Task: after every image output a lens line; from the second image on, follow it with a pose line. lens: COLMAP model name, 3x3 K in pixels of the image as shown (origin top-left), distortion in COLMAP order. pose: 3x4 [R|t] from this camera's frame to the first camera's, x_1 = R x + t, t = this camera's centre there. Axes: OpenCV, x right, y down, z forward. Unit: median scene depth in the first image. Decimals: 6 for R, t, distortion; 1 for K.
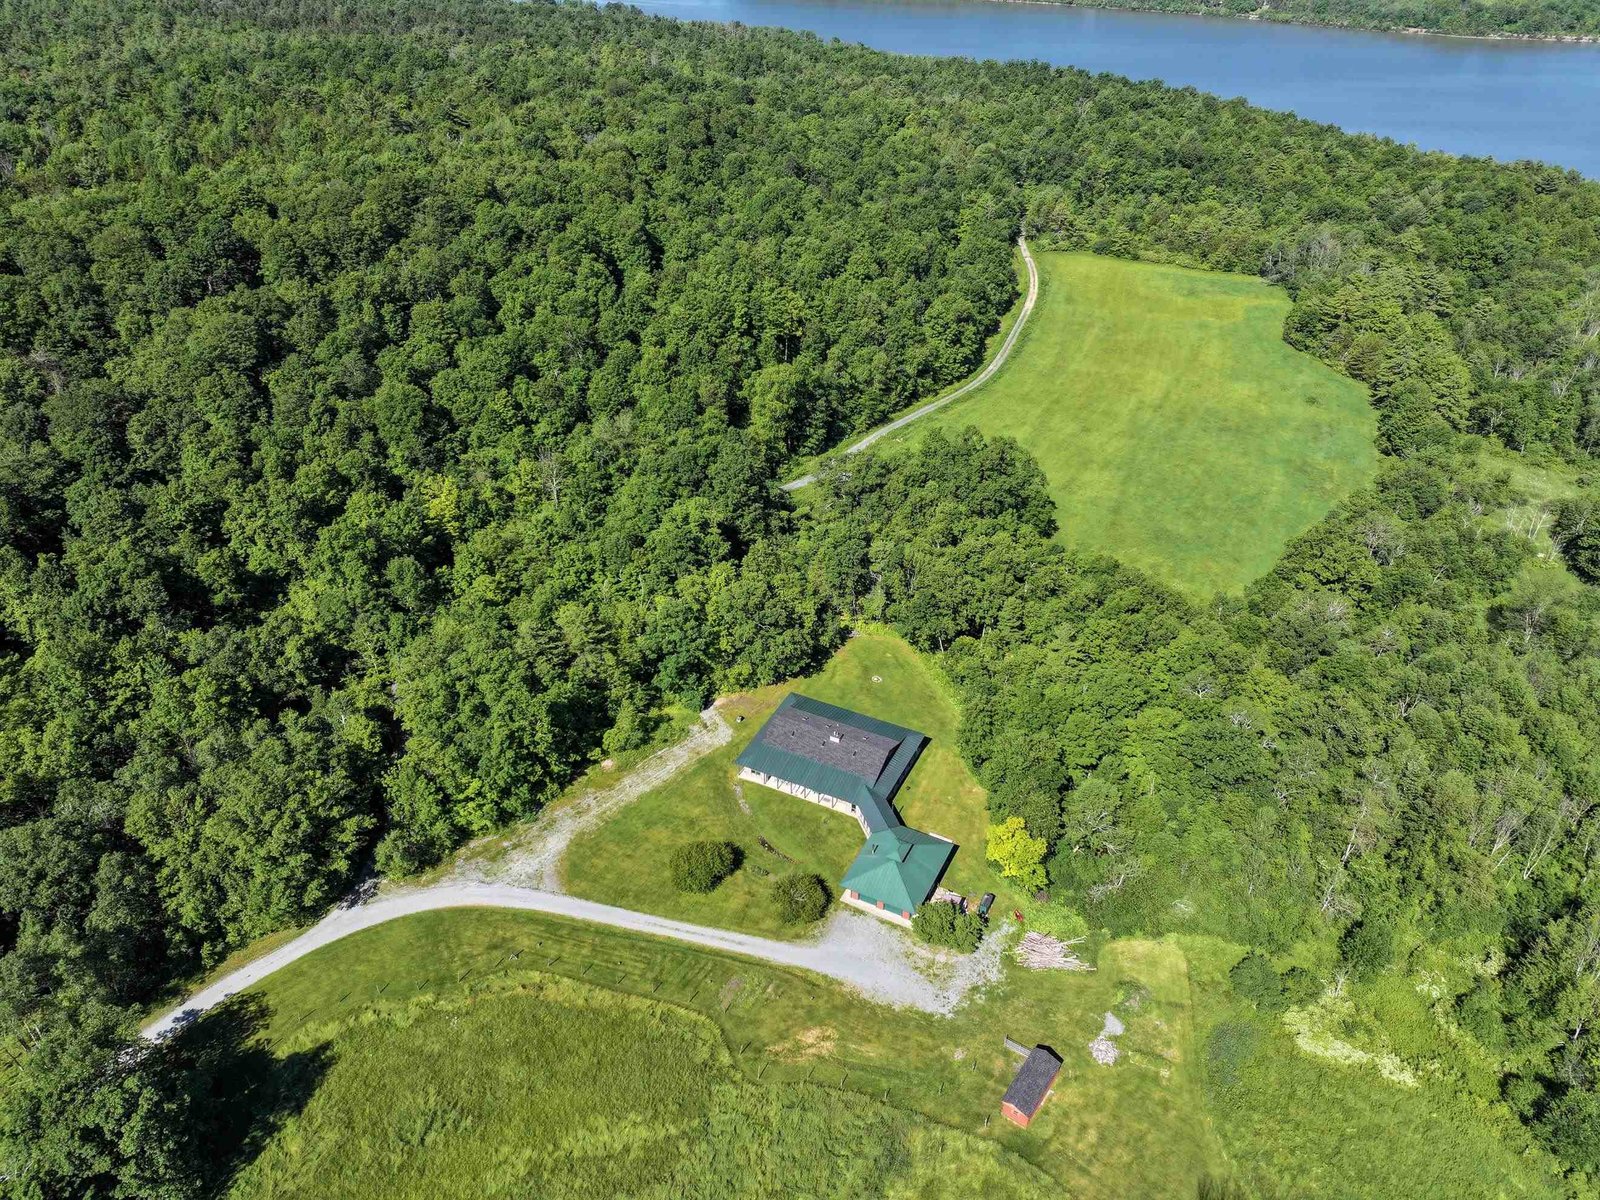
lens RADIAL K [[1115.7, 0, 800.0], [0, 1115.7, 600.0], [0, 0, 1]] dist [0.003383, 0.000914]
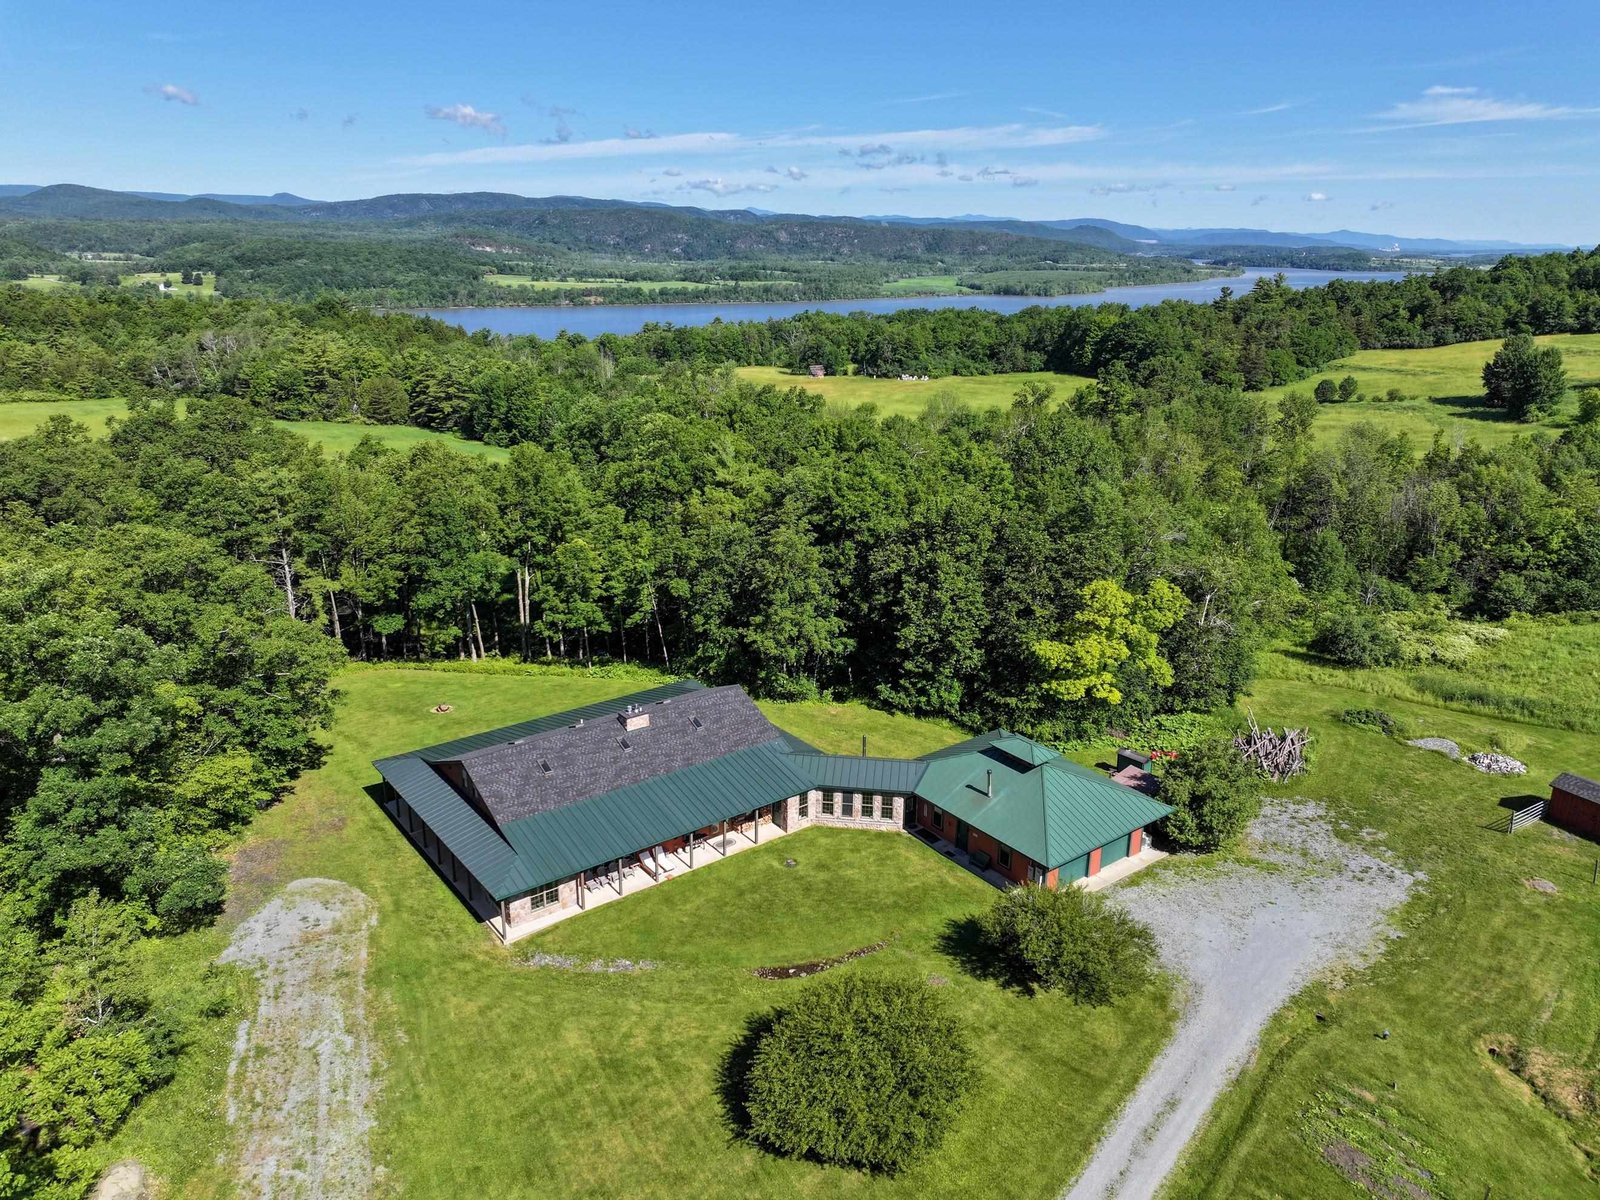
lens RADIAL K [[1119.9, 0, 802.5], [0, 1119.9, 589.6], [0, 0, 1]] dist [-0.007299, -0.004153]
pose [[0.435627, -0.259225, 0.861992, -0.316622], [0.497895, 0.867189, 0.009166, 0.121594], [-0.749887, 0.425189, 0.506838, 0.814903]]
